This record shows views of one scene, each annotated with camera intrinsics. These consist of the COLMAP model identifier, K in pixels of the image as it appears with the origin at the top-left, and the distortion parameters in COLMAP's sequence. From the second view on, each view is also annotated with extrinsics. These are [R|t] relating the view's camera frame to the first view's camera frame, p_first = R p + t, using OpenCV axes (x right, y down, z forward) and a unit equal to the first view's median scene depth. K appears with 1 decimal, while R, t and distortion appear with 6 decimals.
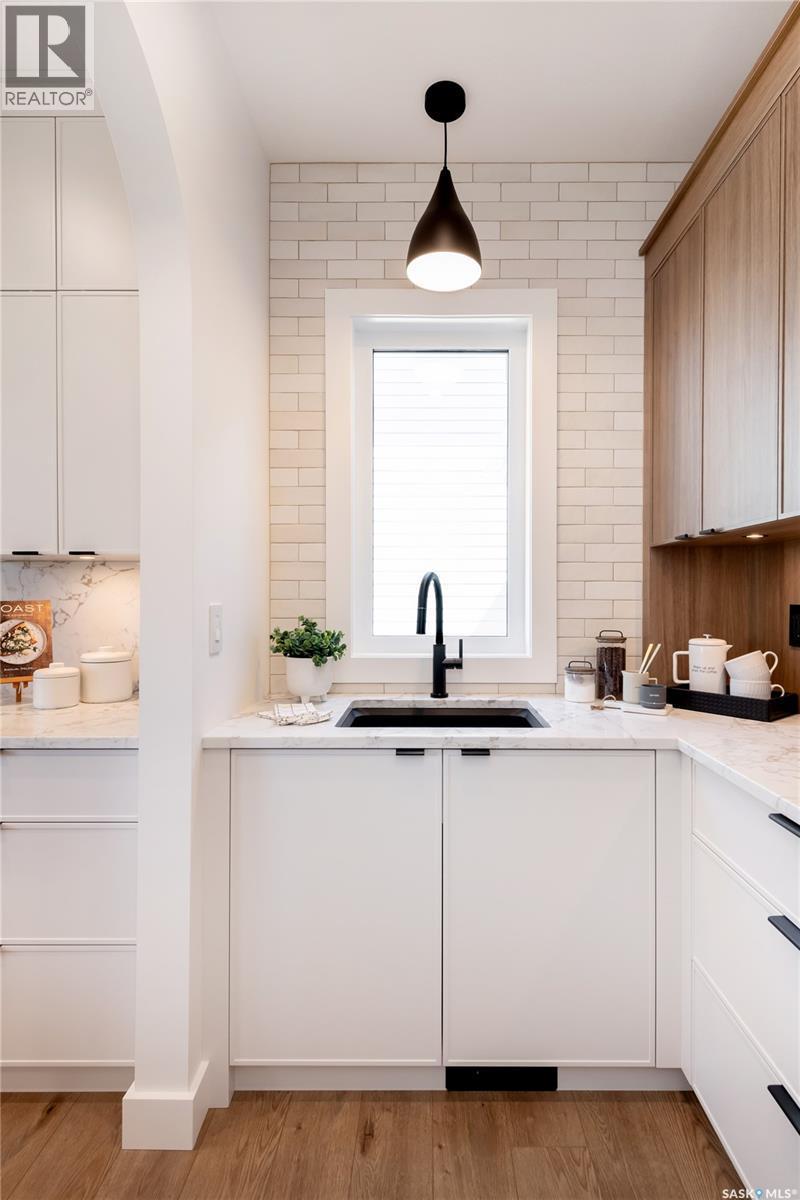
lens RADIAL K [[557.7, 0, 400.0], [0, 557.7, 600.0], [0, 0, 1]] dist [-0.000339, -0.000716]
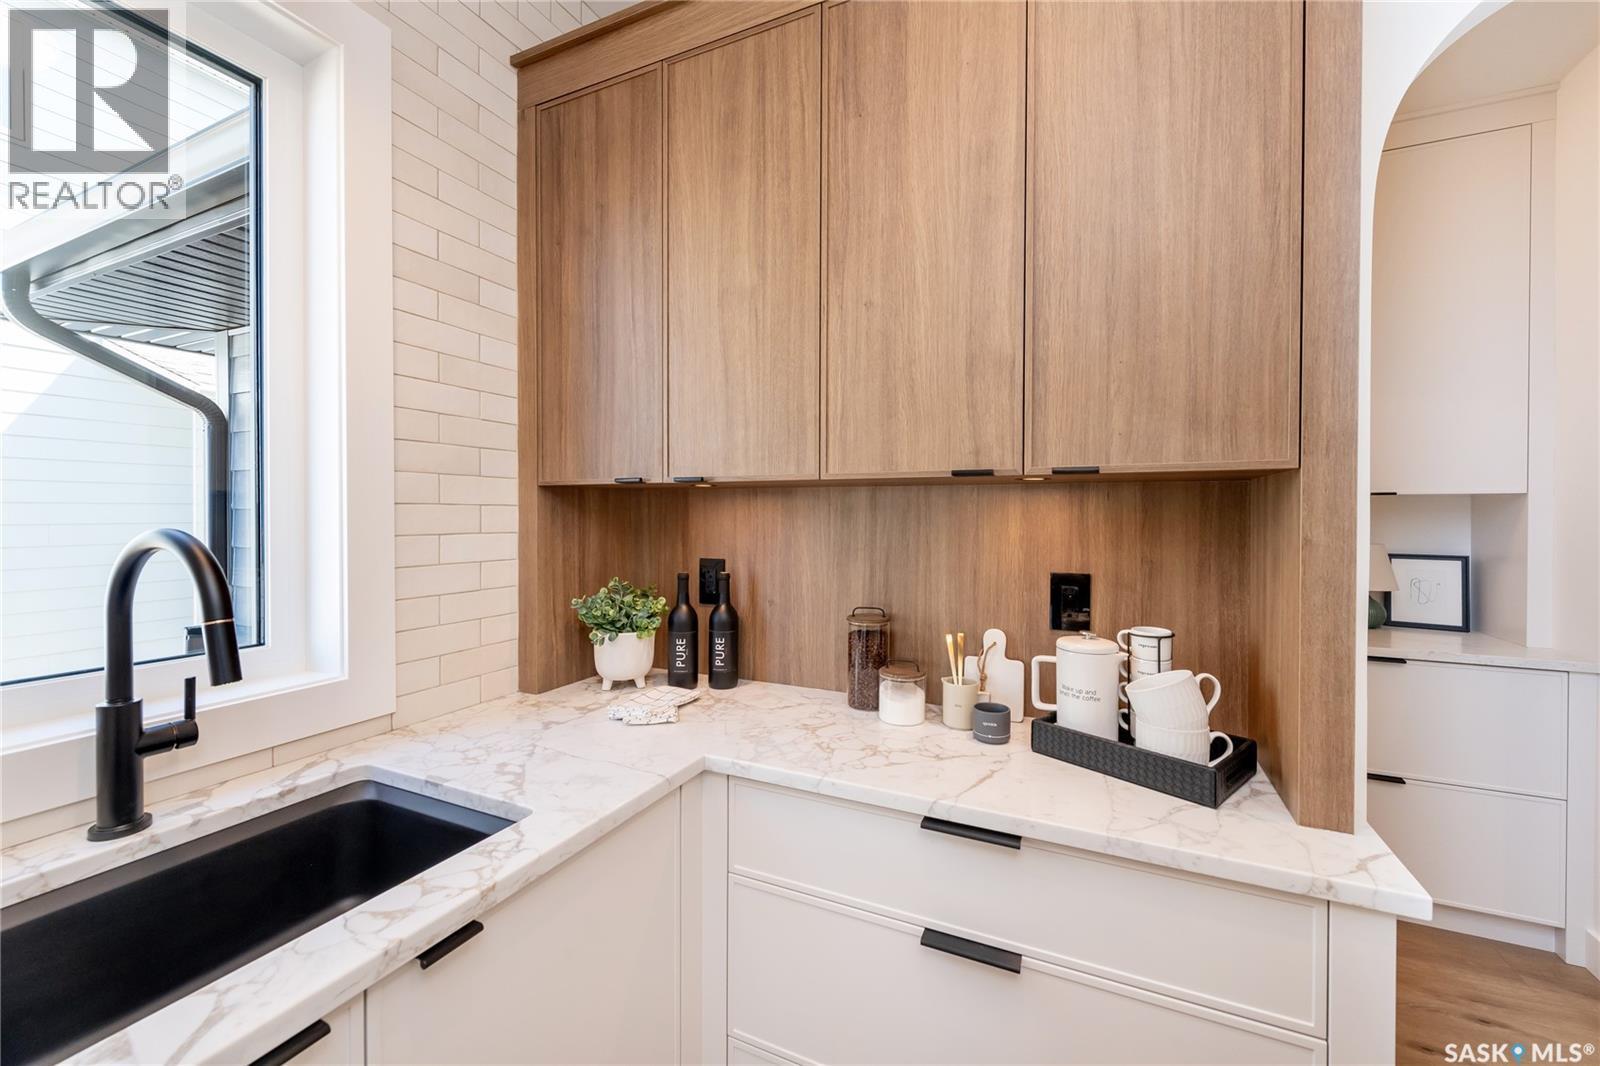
lens RADIAL K [[626.7, 0, 806.2], [0, 626.7, 521.1], [0, 0, 1]] dist [0.000295, -0.003224]
pose [[0.403609, -0.012997, 0.914839, -0.146420], [0.015664, 0.999851, 0.007295, -0.049670], [-0.914797, 0.011386, 0.403752, 0.361868]]
